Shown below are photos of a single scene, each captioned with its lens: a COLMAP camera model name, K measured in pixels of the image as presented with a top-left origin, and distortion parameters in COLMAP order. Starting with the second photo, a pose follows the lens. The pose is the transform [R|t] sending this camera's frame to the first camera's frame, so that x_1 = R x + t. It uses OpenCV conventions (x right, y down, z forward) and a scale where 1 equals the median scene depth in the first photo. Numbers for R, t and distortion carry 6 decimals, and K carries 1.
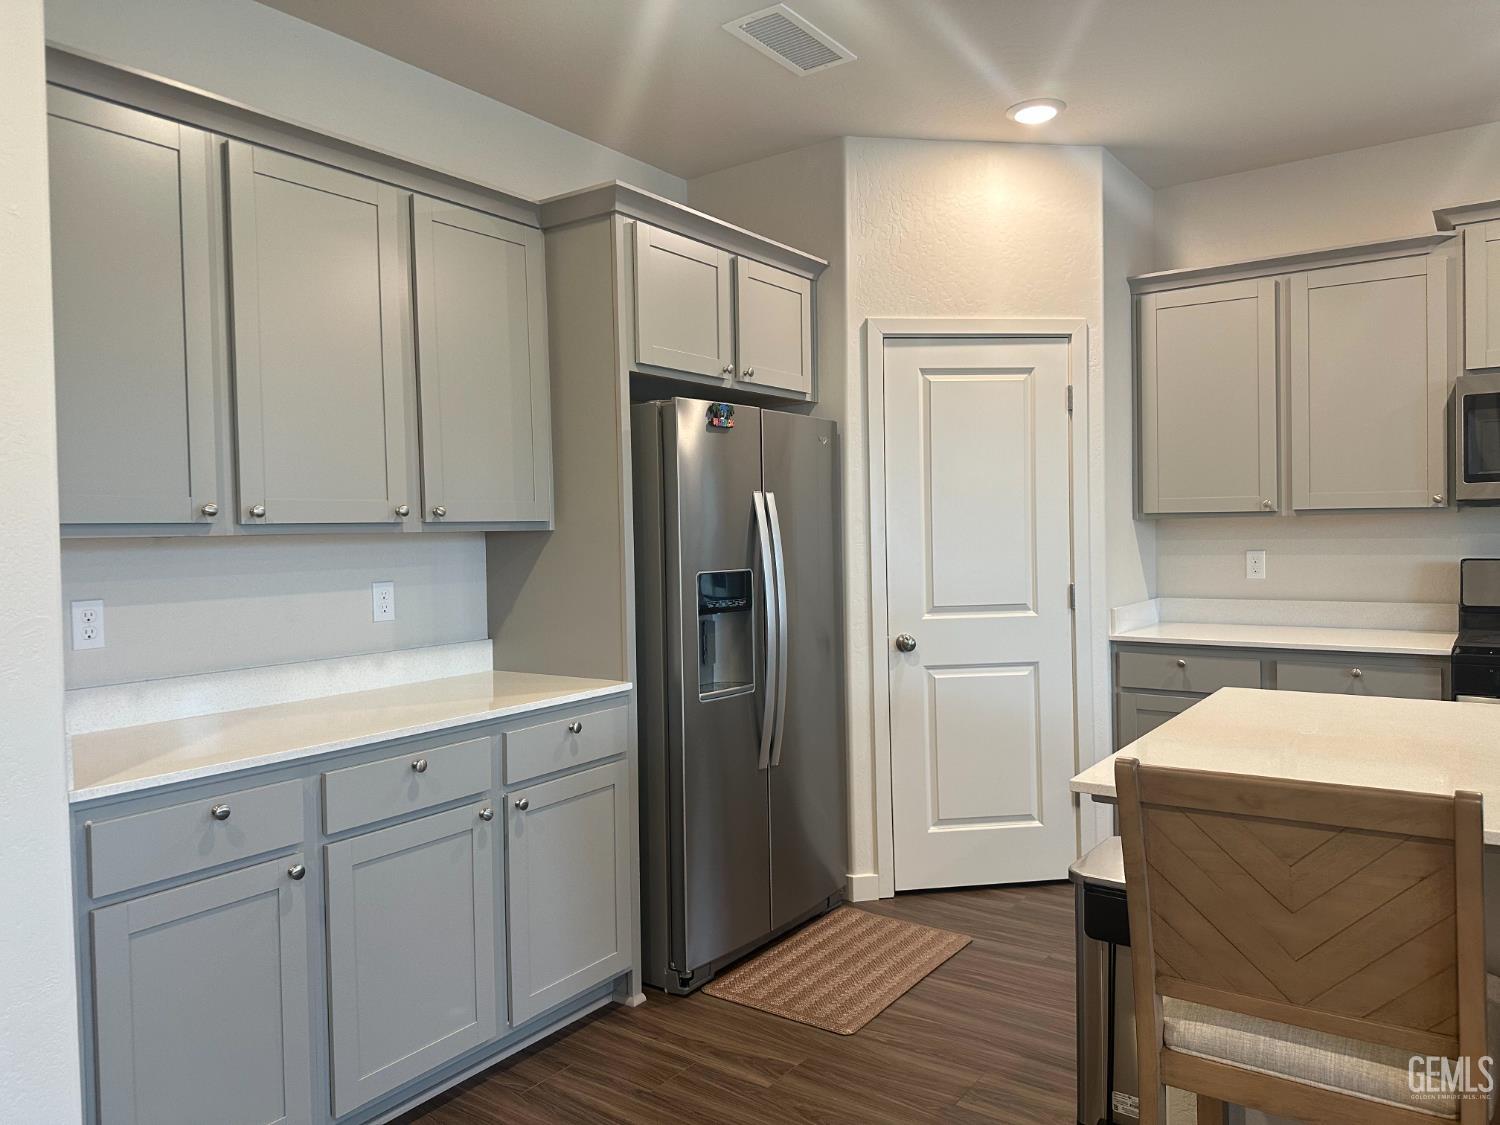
lens RADIAL K [[1045.5, 0, 707.2], [0, 1045.5, 550.7], [0, 0, 1]] dist [0.030791, -0.030597]
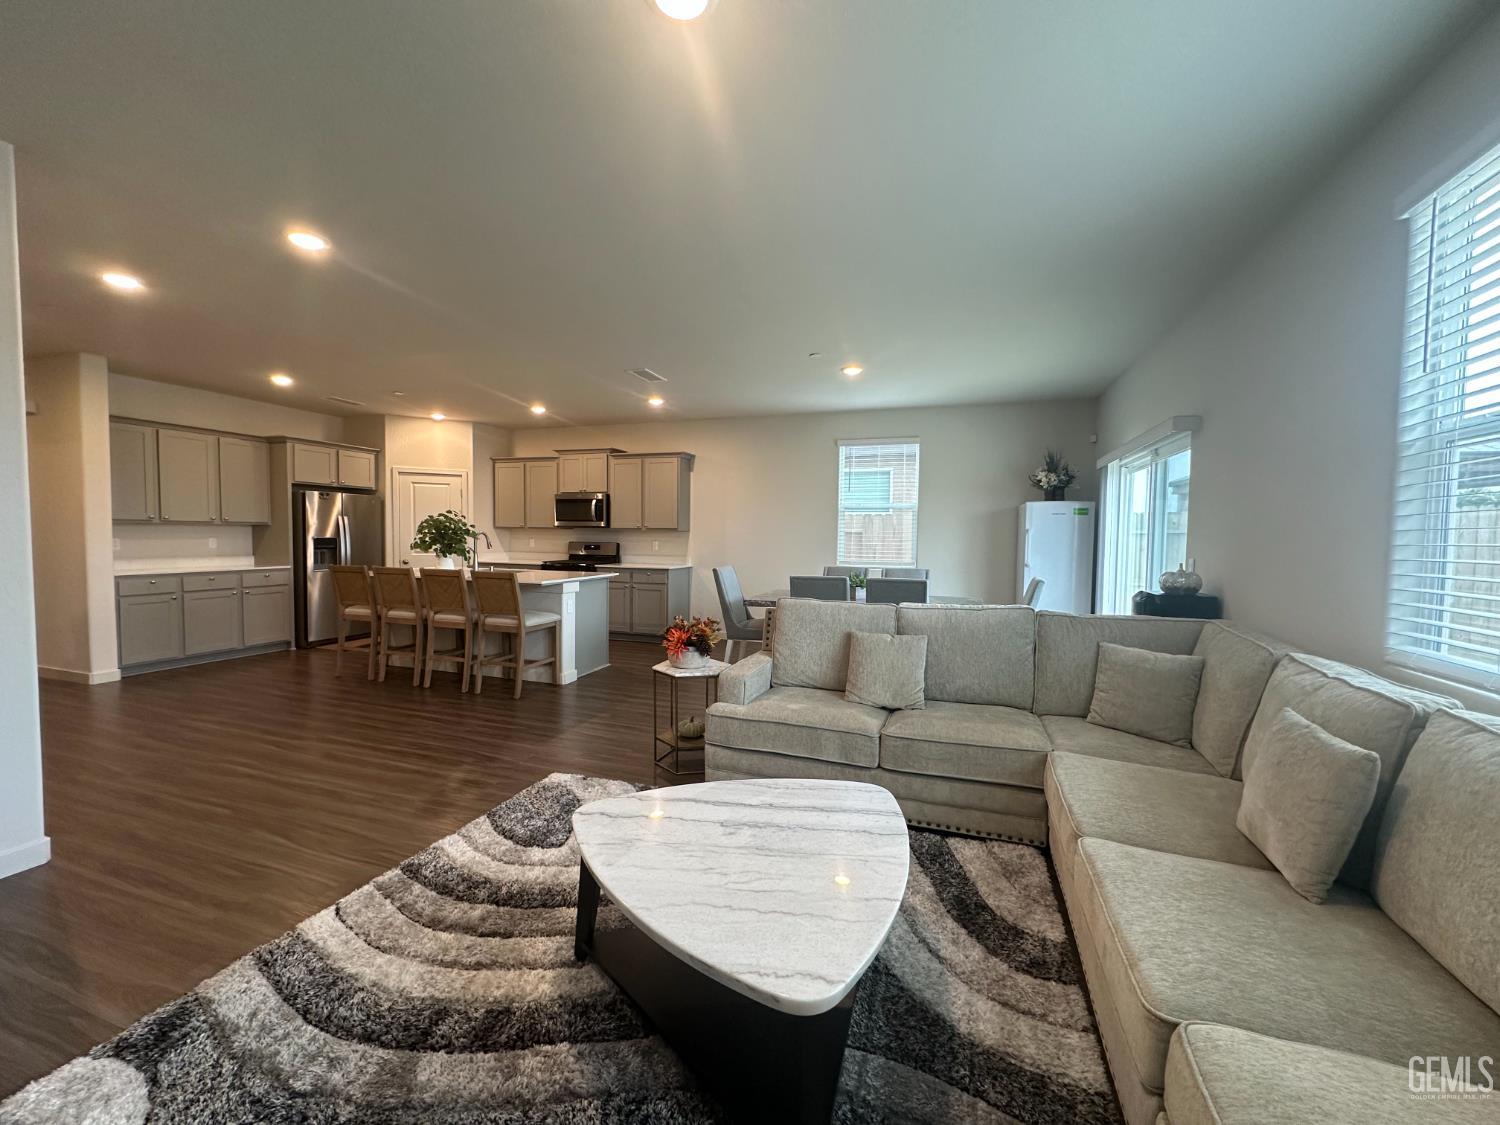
lens RADIAL K [[607.0, 0, 750.6], [0, 607.0, 559.8], [0, 0, 1]] dist [-0.005472, 0.001566]
pose [[0.949499, 0.018632, 0.313216, 0.714336], [-0.026592, 0.999422, 0.021158, 0.012364], [-0.312641, -0.028419, 0.949446, -1.398747]]
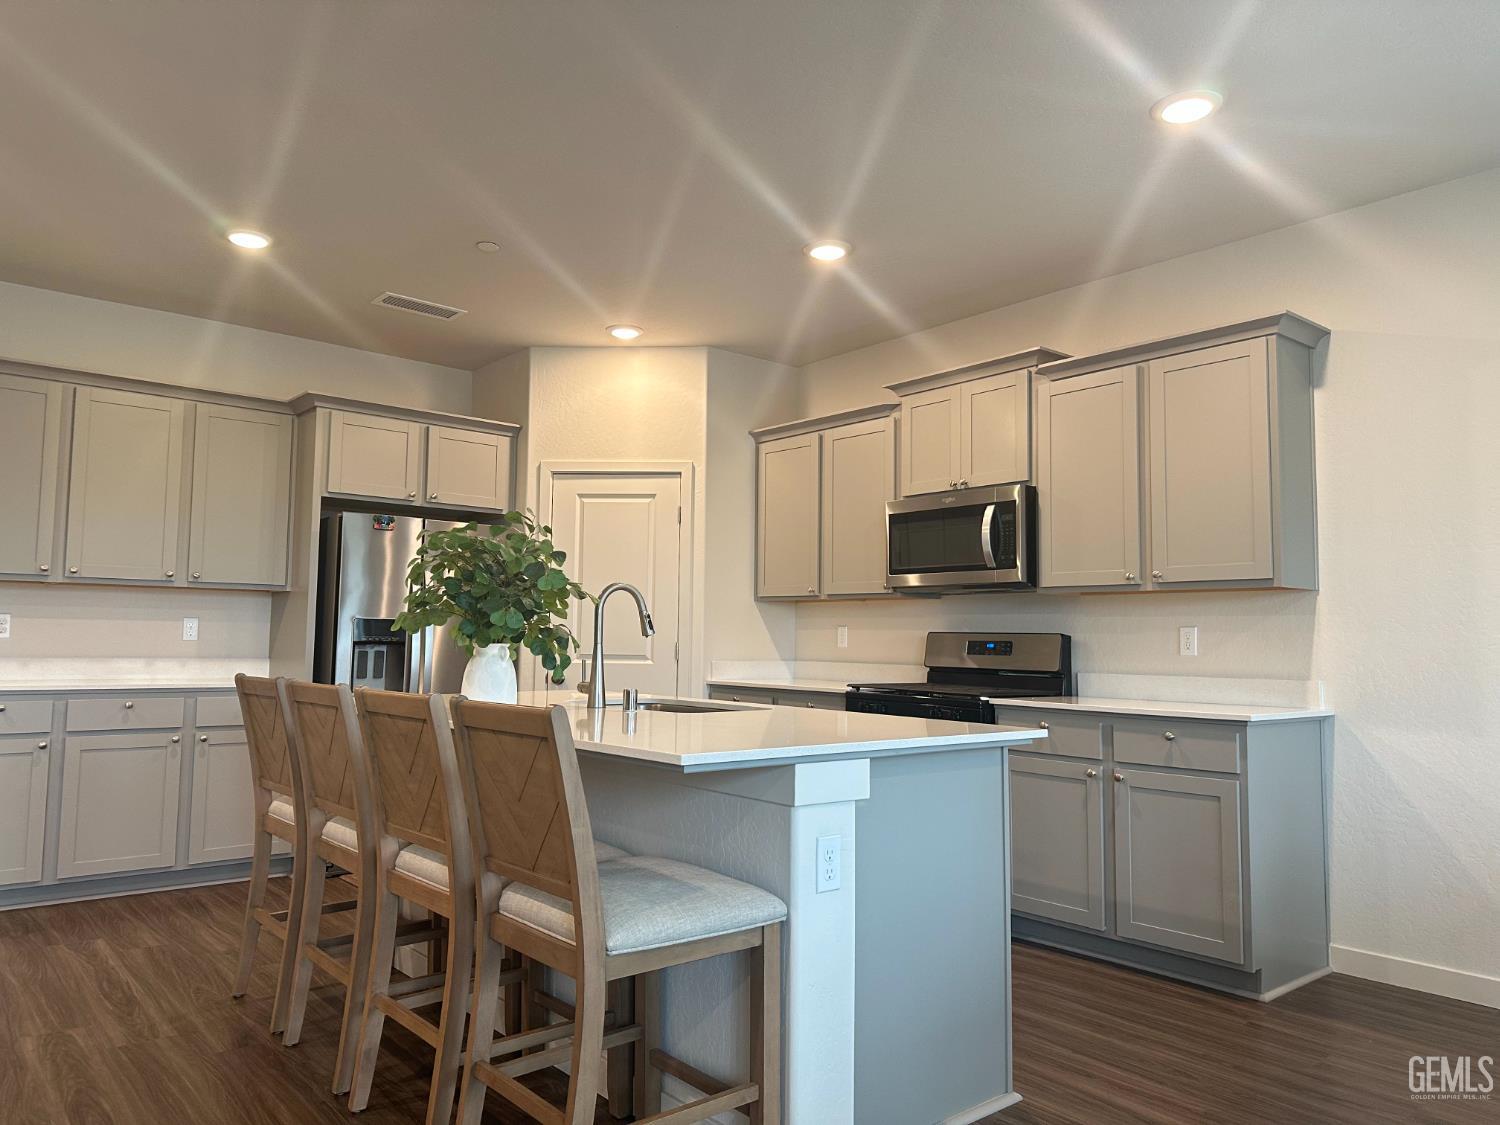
lens RADIAL K [[1045.5, 0, 738.3], [0, 1045.5, 552.6], [0, 0, 1]] dist [0.030791, -0.030597]
pose [[0.973207, 0.014443, -0.229476, 0.855627], [-0.037919, 0.994441, -0.098227, 0.053156], [0.226782, 0.104297, 0.968345, -0.432500]]
